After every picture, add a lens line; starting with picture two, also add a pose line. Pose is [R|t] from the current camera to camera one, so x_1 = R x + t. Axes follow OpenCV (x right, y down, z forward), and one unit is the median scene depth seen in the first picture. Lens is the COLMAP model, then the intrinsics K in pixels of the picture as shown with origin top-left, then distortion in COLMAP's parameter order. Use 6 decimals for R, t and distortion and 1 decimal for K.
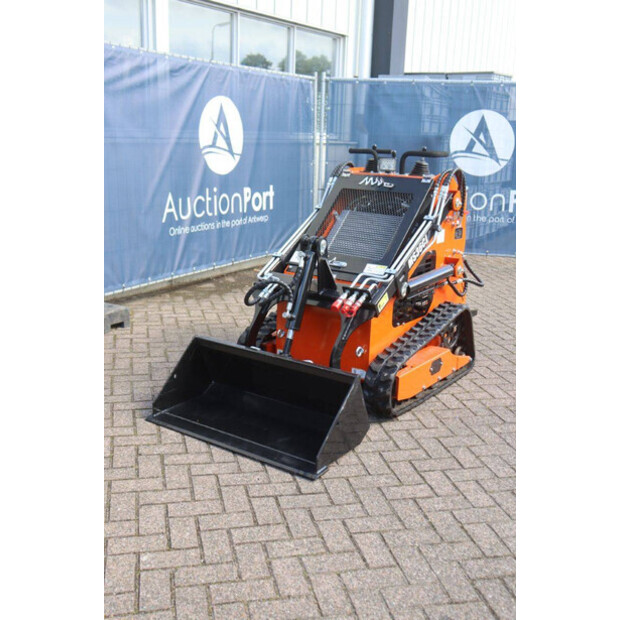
lens RADIAL K [[726.4, 0, 310.0], [0, 726.4, 310.0], [0, 0, 1]] dist [-0.015256, -0.006484]
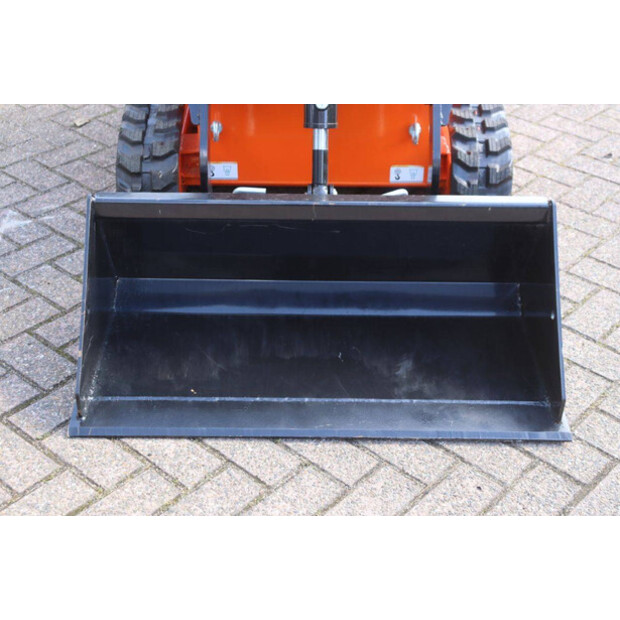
lens RADIAL K [[966.8, 0, 310.0], [0, 966.8, 310.0], [0, 0, 1]] dist [0.095412, 0.154226]
pose [[0.821327, -0.338507, 0.459168, -0.279978], [0.150241, 0.904852, 0.398335, -0.090413], [-0.550318, -0.258177, 0.794037, 0.415205]]
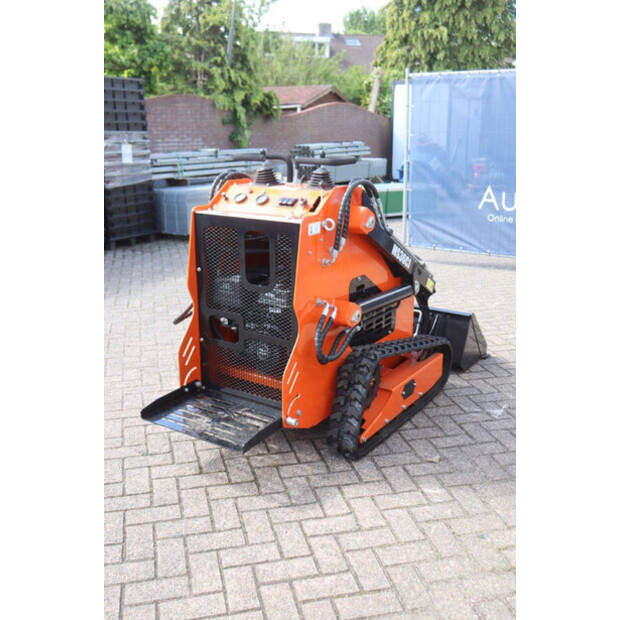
lens RADIAL K [[659.9, 0, 310.0], [0, 659.9, 310.0], [0, 0, 1]] dist [-0.050955, -0.000165]
pose [[-0.999023, -0.033283, -0.029068, 0.115467], [-0.043293, 0.869041, 0.492841, -0.409120], [0.008858, 0.493618, -0.869633, 1.636740]]
